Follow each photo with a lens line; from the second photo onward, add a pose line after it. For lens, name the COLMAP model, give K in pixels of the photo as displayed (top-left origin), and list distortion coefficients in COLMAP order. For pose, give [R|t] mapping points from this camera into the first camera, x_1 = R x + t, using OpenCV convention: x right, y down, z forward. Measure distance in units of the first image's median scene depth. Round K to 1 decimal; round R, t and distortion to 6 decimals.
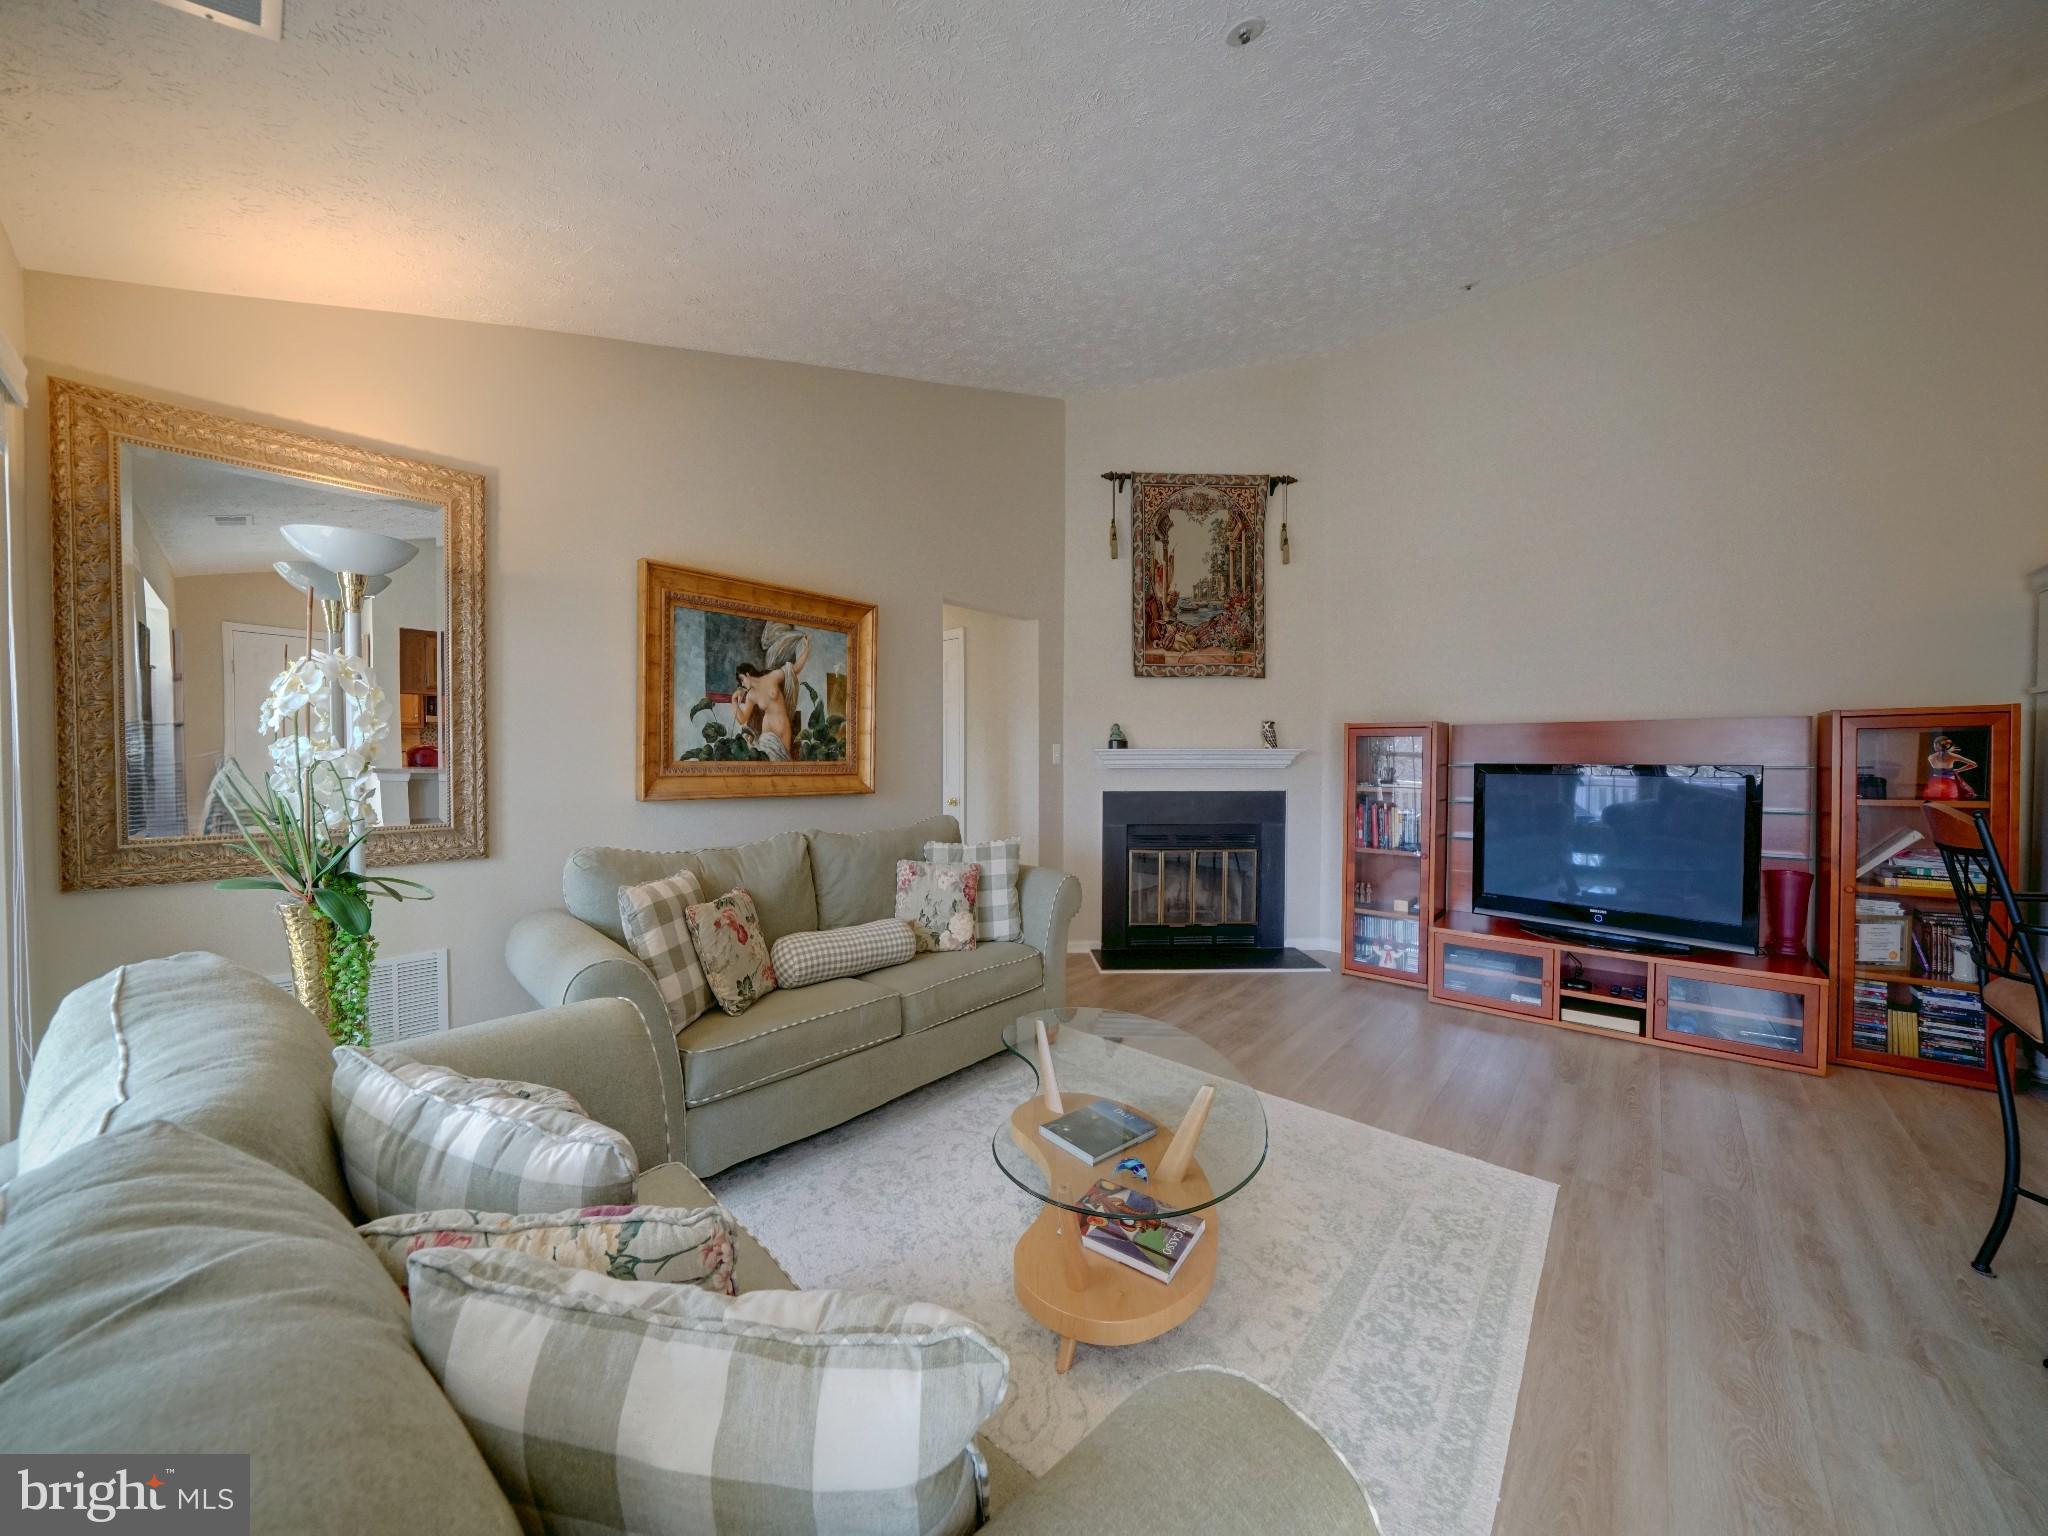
lens RADIAL K [[717.7, 0, 998.8], [0, 717.7, 774.9], [0, 0, 1]] dist [-0.023714, 0.000148]
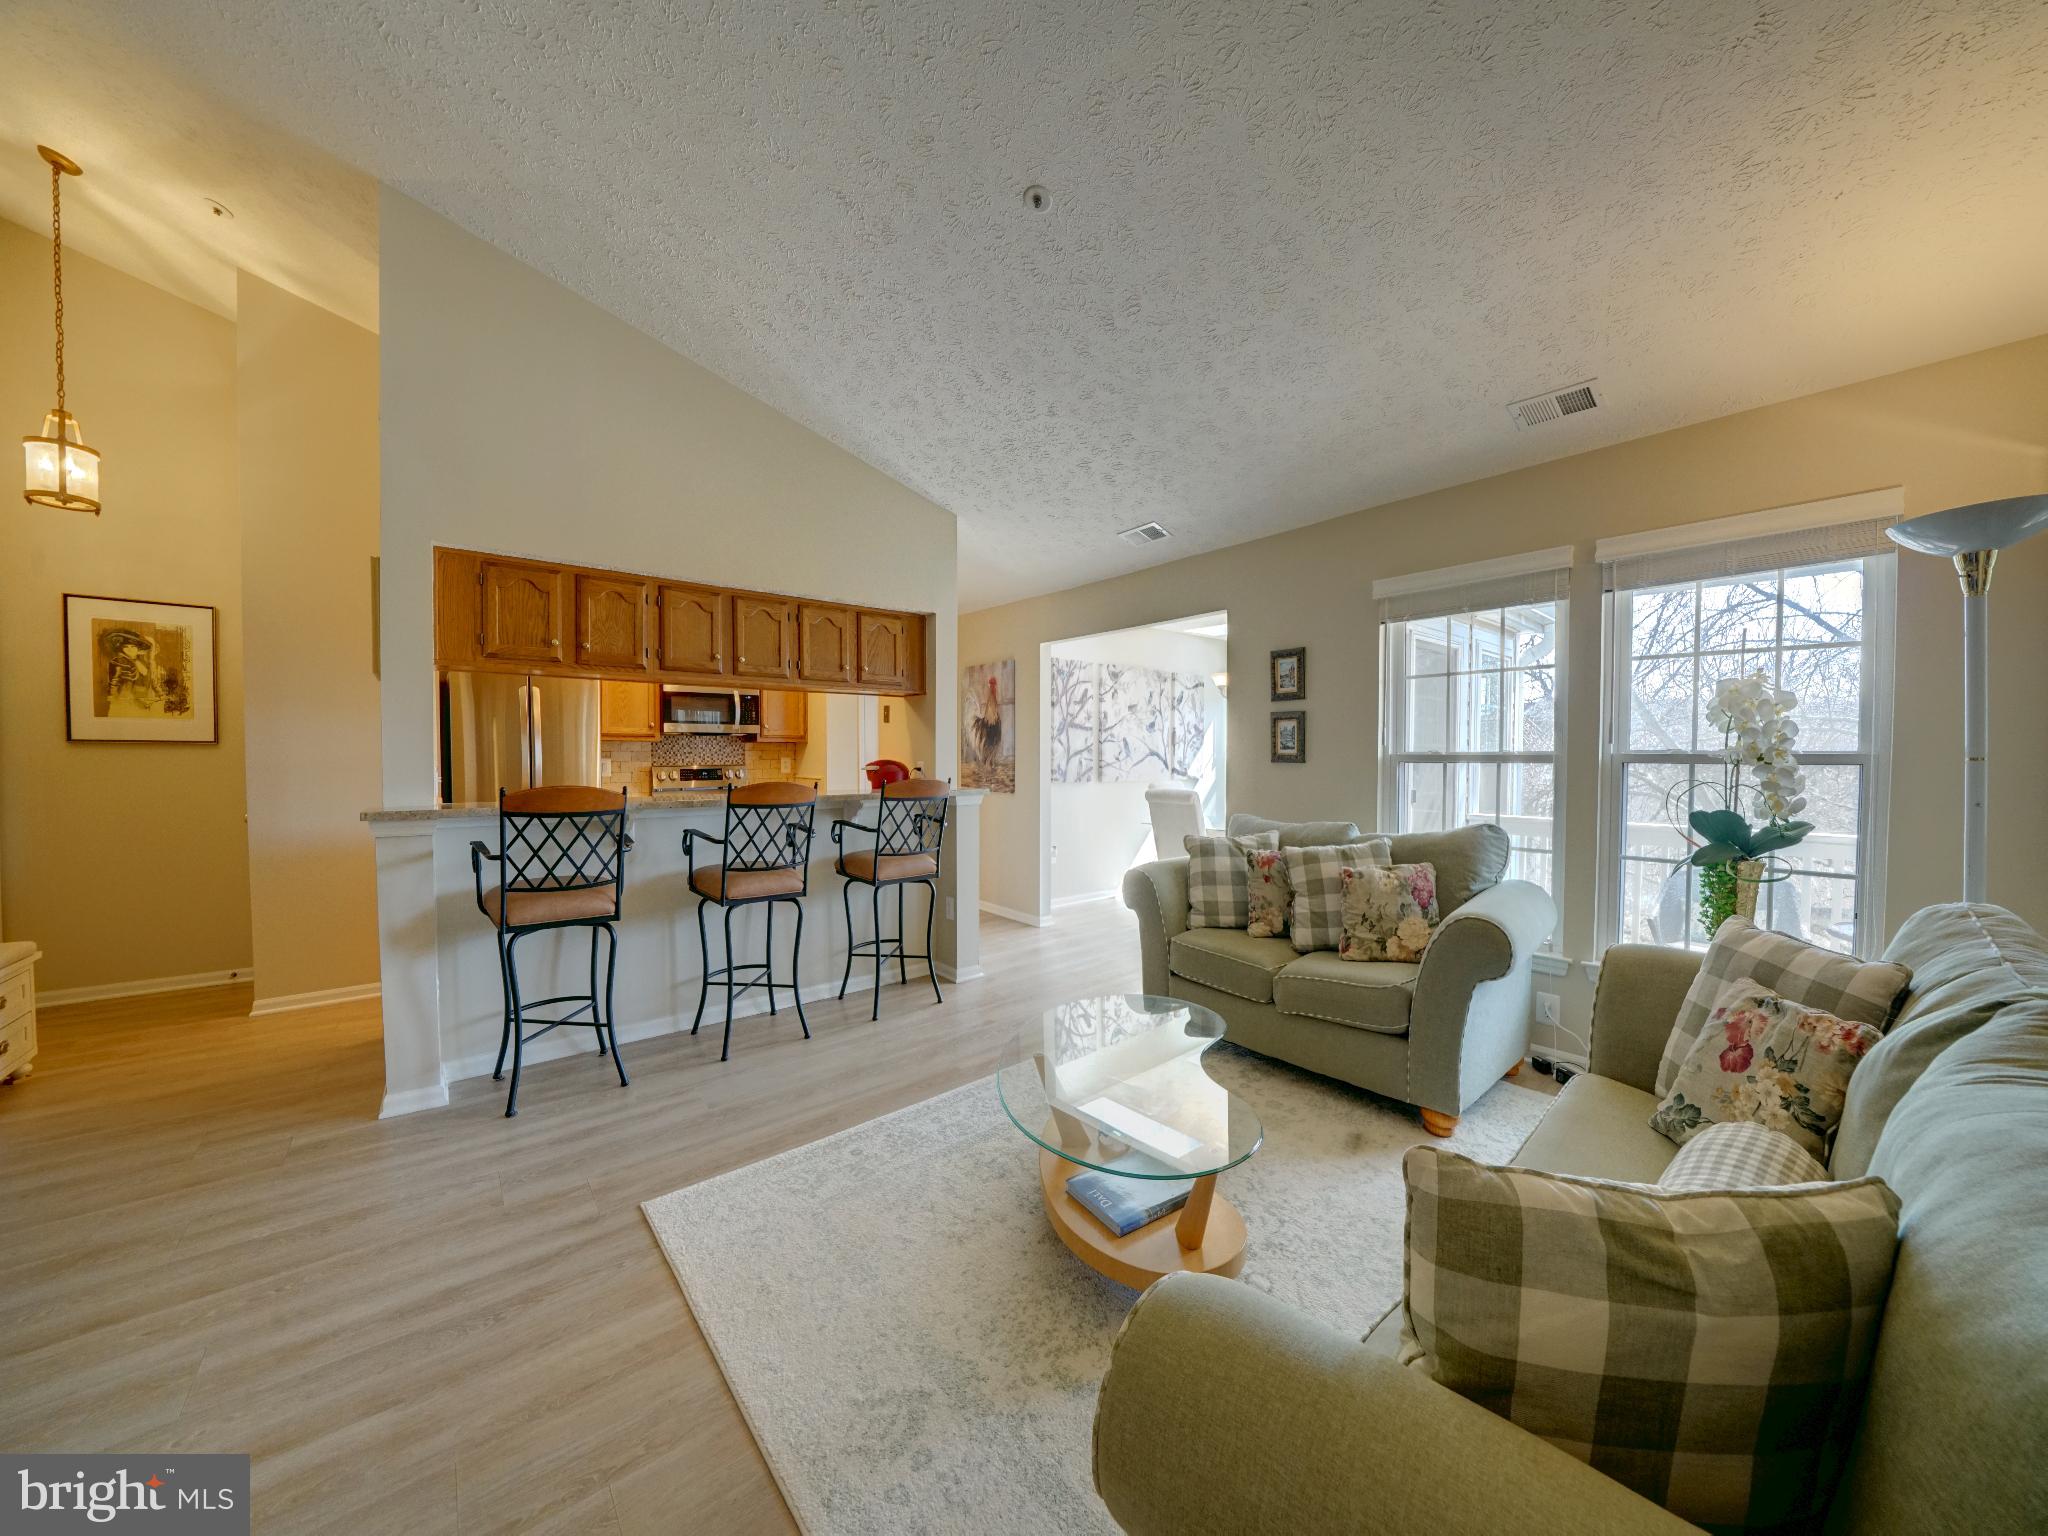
lens RADIAL K [[709.5, 0, 1009.7], [0, 709.5, 773.5], [0, 0, 1]] dist [-0.024423, 0.001687]
pose [[-0.990217, -0.002931, 0.139505, 0.106783], [0.004292, 0.998667, 0.051445, -0.028229], [-0.139469, 0.051540, -0.988884, 1.139717]]
